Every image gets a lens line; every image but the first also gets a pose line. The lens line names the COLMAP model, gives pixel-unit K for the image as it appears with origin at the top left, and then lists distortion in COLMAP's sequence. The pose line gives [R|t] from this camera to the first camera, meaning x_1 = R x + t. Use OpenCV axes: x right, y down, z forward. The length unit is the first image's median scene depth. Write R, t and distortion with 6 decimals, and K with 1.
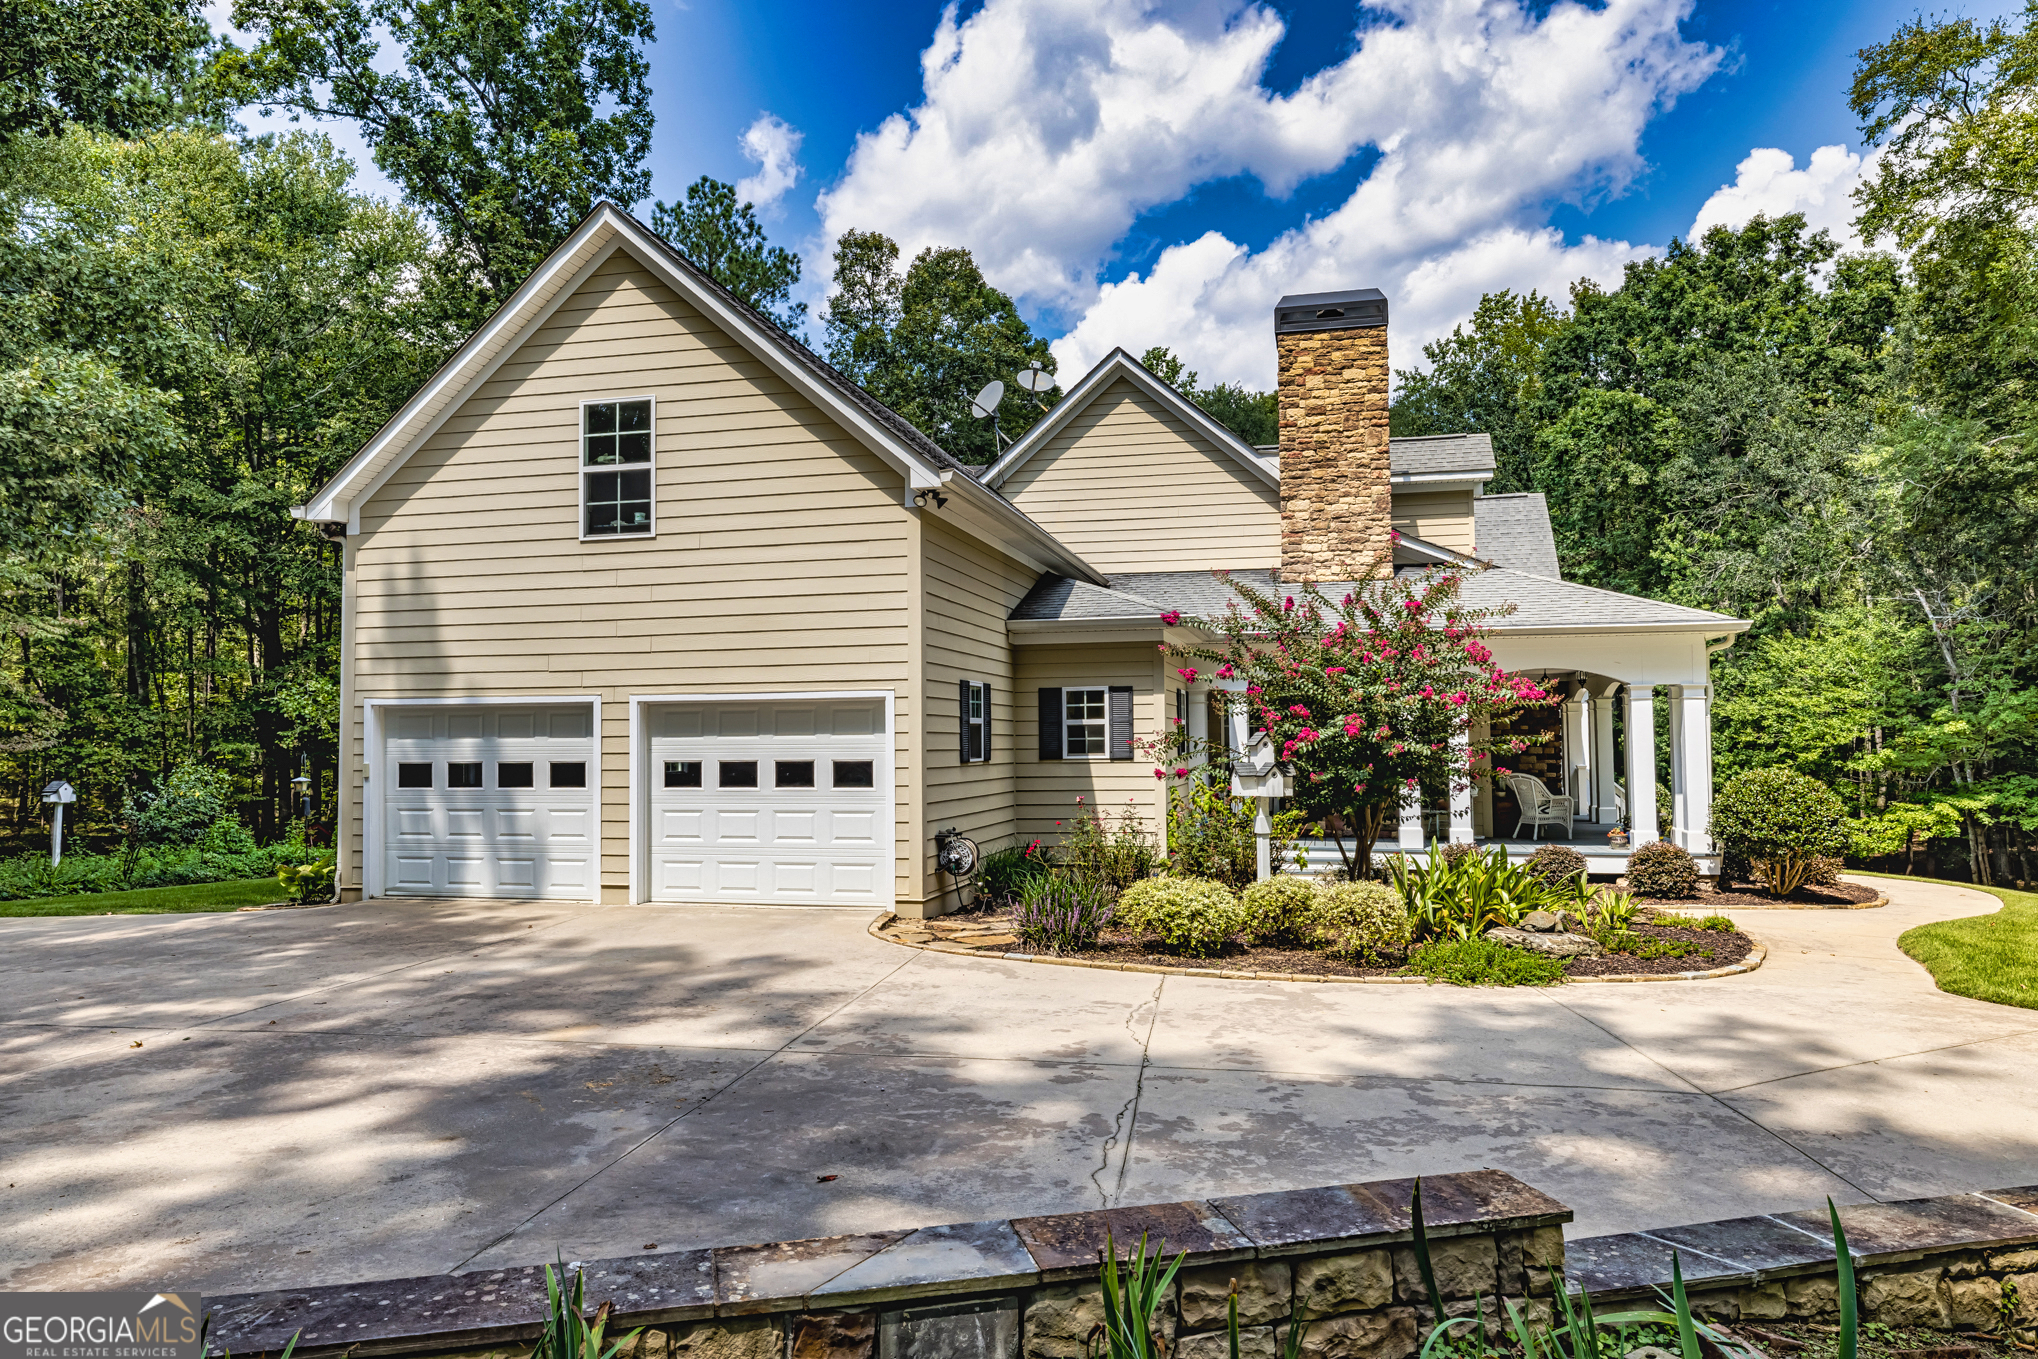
lens RADIAL K [[1244.0, 0, 1019.3], [0, 1244.0, 683.4], [0, 0, 1]] dist [-0.004144, 0.000800]
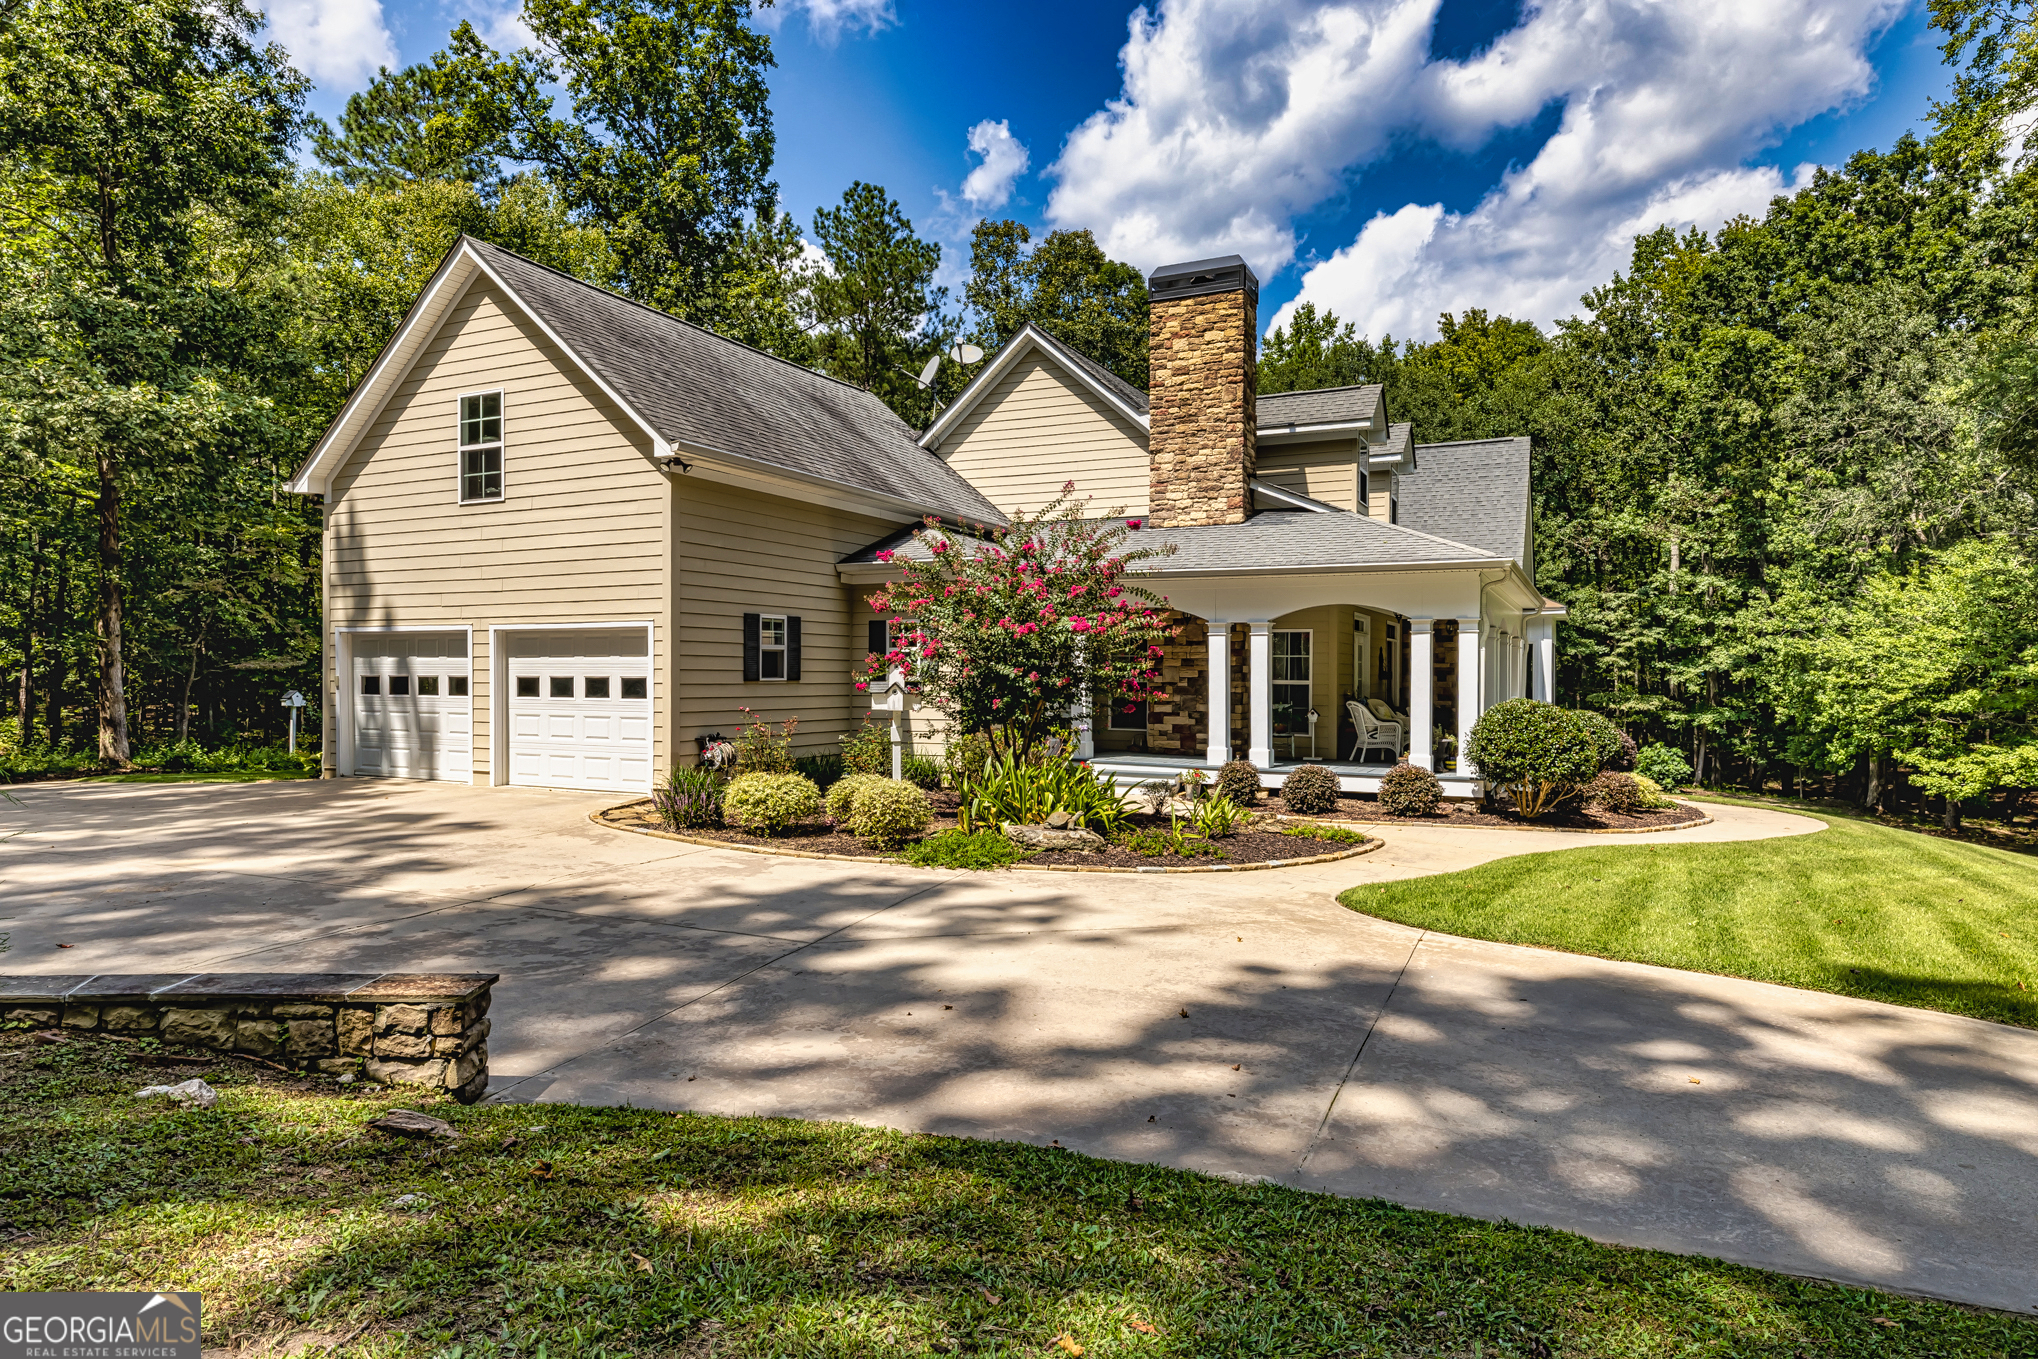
lens RADIAL K [[1108.9, 0, 1013.5], [0, 1108.9, 683.8], [0, 0, 1]] dist [-0.012897, 0.008569]
pose [[0.978297, 0.013940, -0.206739, 0.302698], [-0.002430, 0.998437, 0.055827, 0.003442], [0.207194, -0.054114, 0.976802, -0.006242]]
